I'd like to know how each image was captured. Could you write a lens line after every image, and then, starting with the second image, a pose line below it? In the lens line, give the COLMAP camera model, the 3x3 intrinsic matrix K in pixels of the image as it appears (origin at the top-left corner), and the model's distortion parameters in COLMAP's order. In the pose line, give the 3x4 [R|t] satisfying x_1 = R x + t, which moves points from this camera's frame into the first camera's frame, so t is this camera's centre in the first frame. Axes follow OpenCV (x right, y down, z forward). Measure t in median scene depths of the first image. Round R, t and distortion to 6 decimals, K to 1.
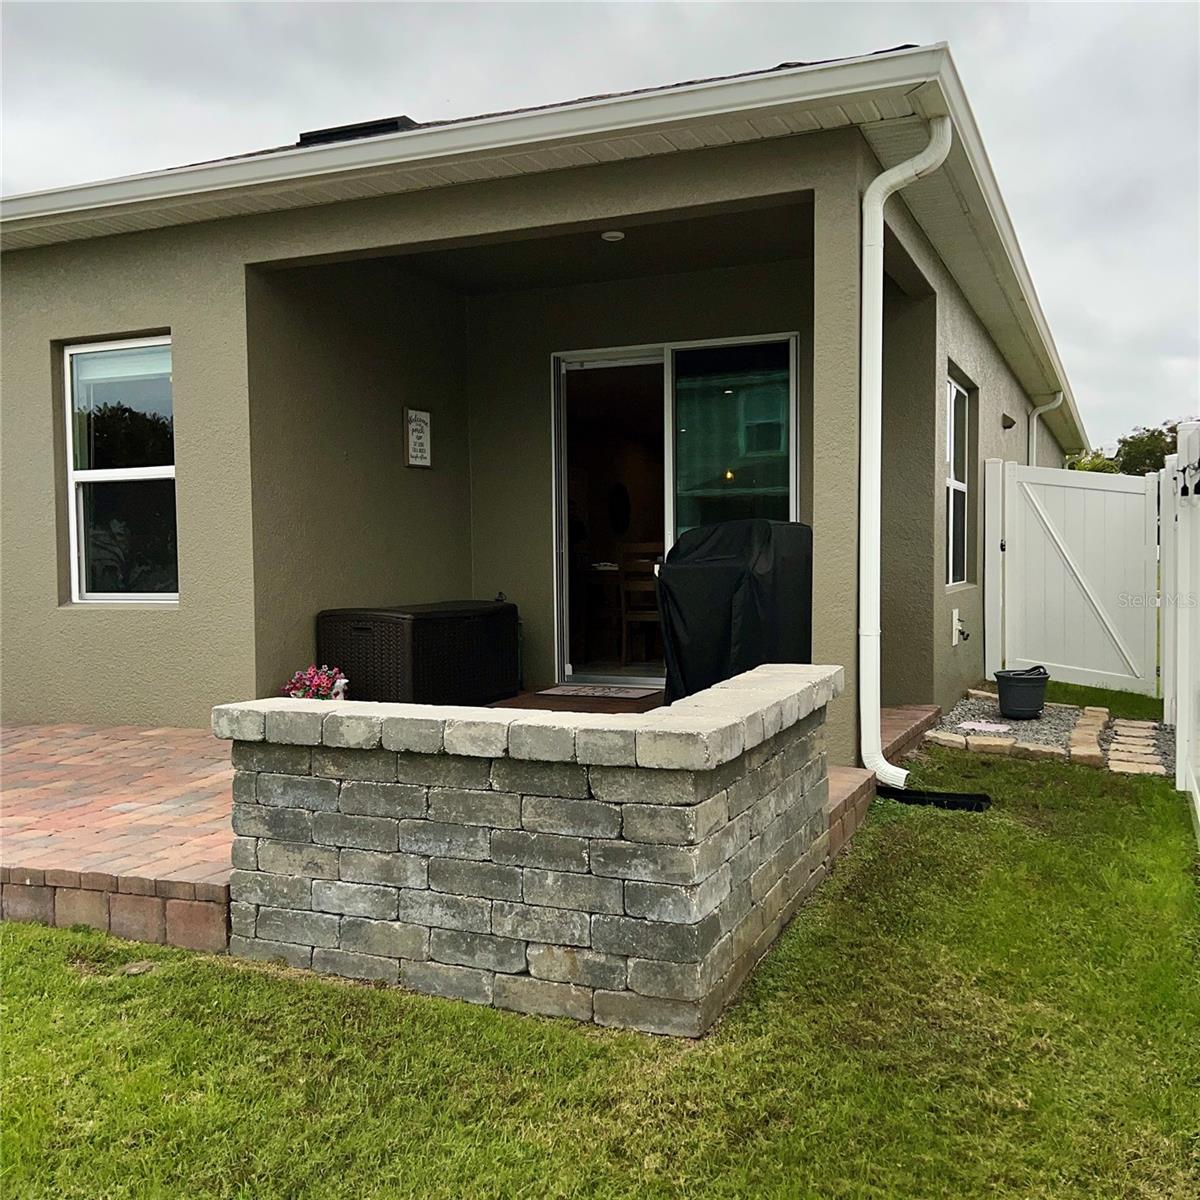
lens RADIAL K [[1206.1, 0, 605.8], [0, 1206.1, 607.6], [0, 0, 1]] dist [0.022876, 0.000000]
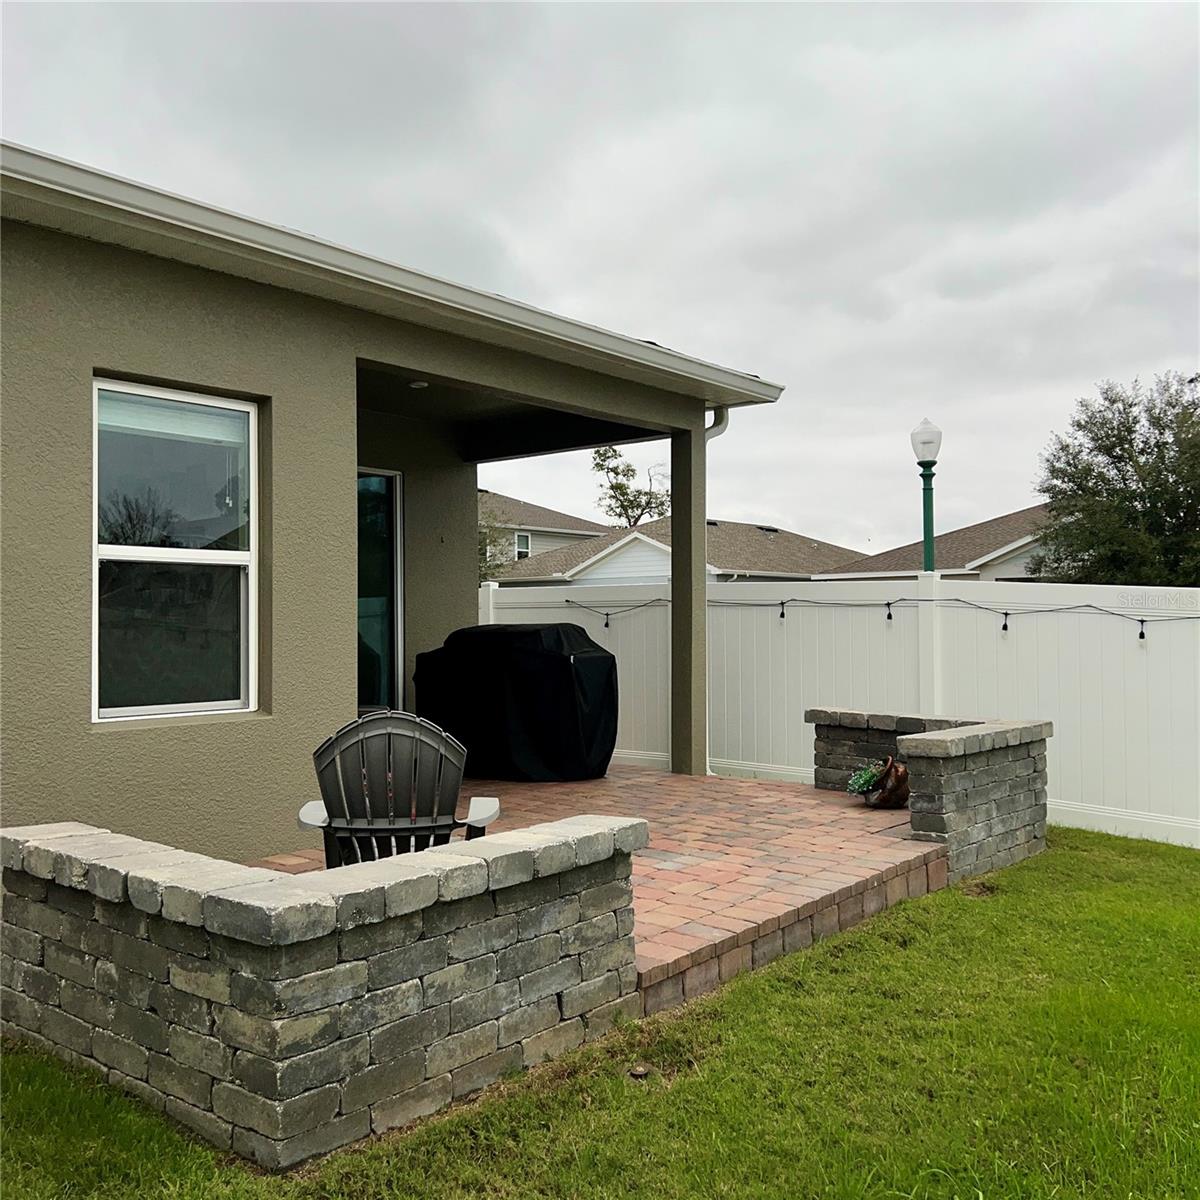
lens RADIAL K [[1206.1, 0, 600.3], [0, 1206.1, 593.1], [0, 0, 1]] dist [0.022876, 0.000000]
pose [[0.258585, 0.037246, 0.965270, -2.108569], [0.046715, 0.997605, -0.051008, -0.060612], [-0.964858, 0.058282, 0.256225, 1.014309]]
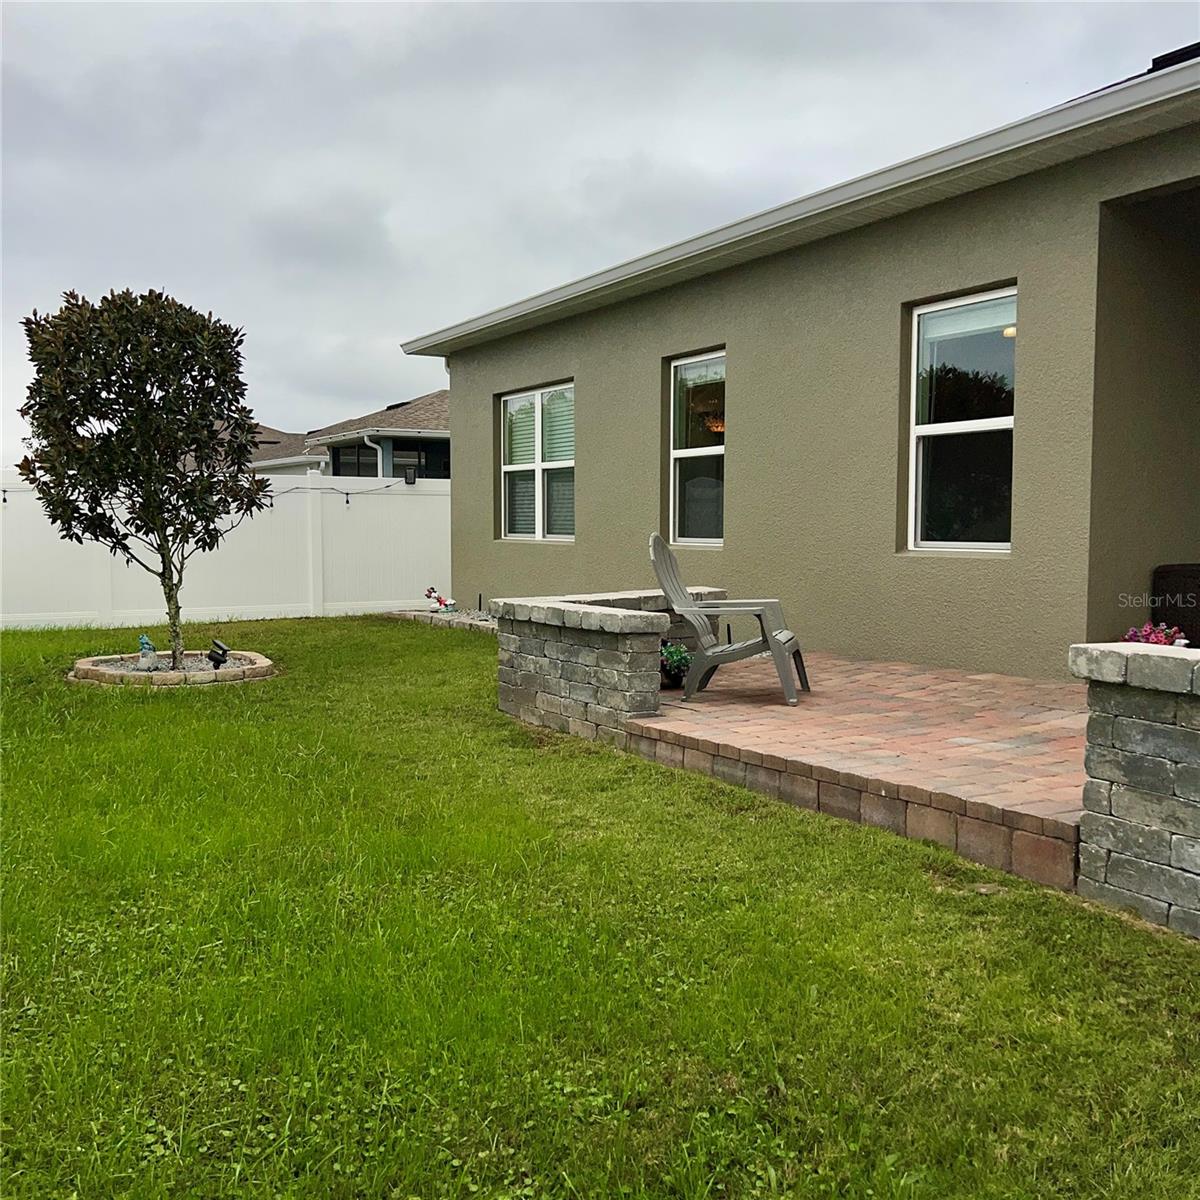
lens RADIAL K [[1206.1, 0, 594.0], [0, 1206.1, 599.0], [0, 0, 1]] dist [0.022876, 0.000000]
pose [[0.799211, 0.050932, -0.598889, -0.043670], [-0.037199, 0.998685, 0.035291, 0.023537], [0.599899, -0.005927, 0.800054, -0.033053]]
